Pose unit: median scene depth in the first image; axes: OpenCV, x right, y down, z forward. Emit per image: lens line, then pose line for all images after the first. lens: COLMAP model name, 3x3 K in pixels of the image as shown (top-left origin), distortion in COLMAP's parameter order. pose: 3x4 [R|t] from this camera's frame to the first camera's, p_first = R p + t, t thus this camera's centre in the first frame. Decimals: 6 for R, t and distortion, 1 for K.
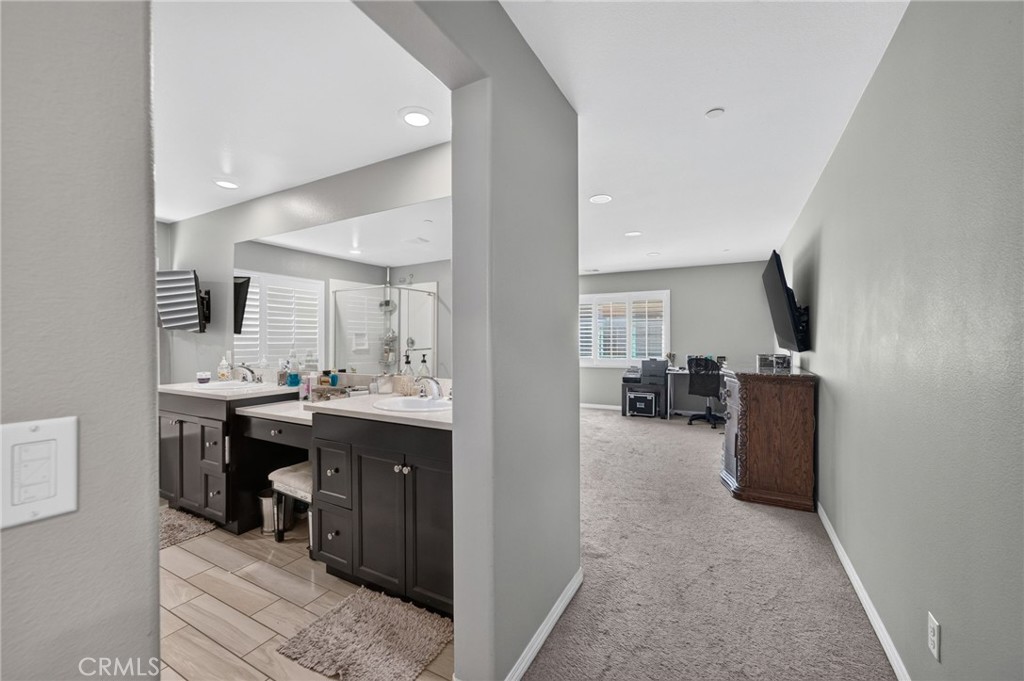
lens RADIAL K [[405.4, 0, 508.6], [0, 405.4, 342.1], [0, 0, 1]] dist [-0.001211, 0.003781]
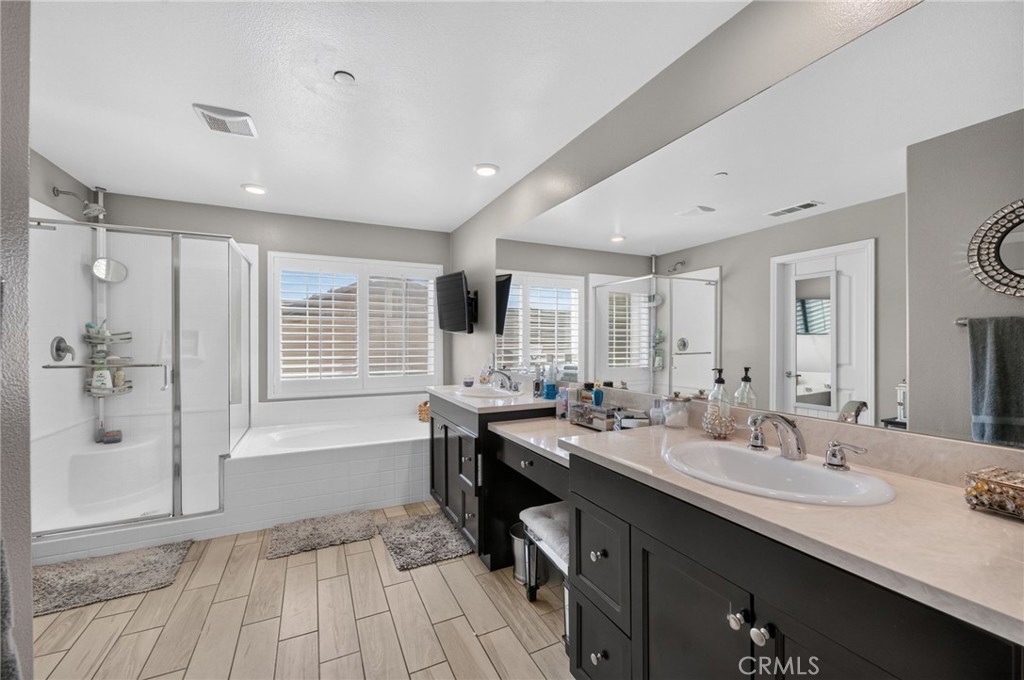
lens RADIAL K [[406.0, 0, 508.9], [0, 406.0, 340.6], [0, 0, 1]] dist [-0.020402, 0.013739]
pose [[0.820954, 0.000397, -0.570995, -0.147384], [-0.004401, 0.999974, -0.005632, -0.002428], [0.570978, 0.007137, 0.820935, 0.312618]]
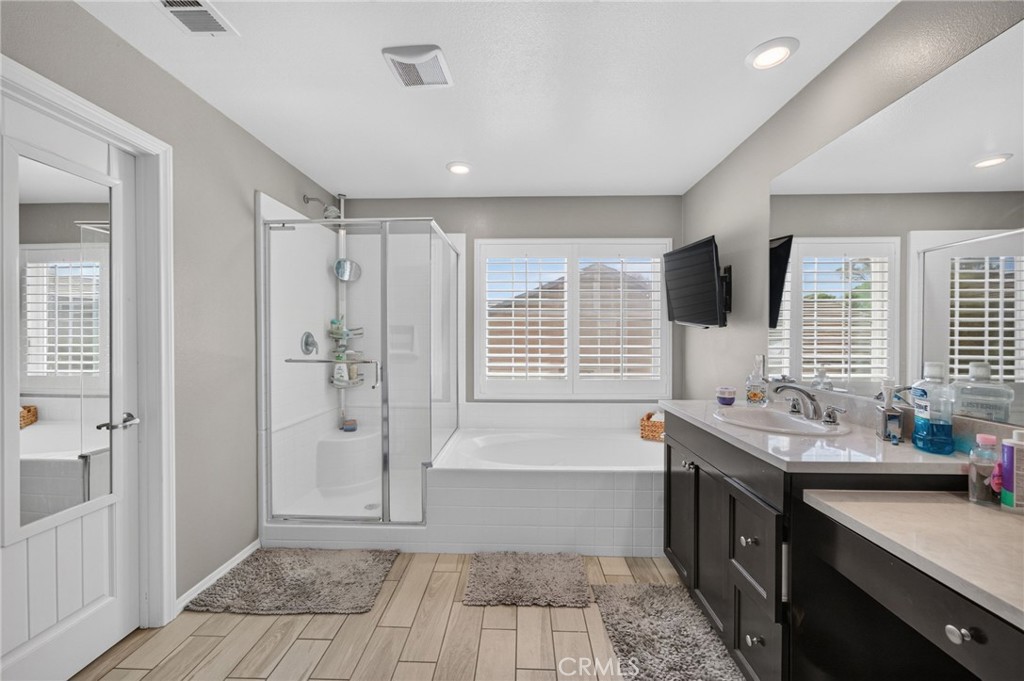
lens RADIAL K [[406.0, 0, 508.9], [0, 406.0, 341.1], [0, 0, 1]] dist [-0.020402, 0.013739]
pose [[0.455648, 0.010790, -0.890095, -0.403593], [-0.007879, 0.999936, 0.008088, -0.001787], [0.890125, 0.003328, 0.455704, 0.476762]]
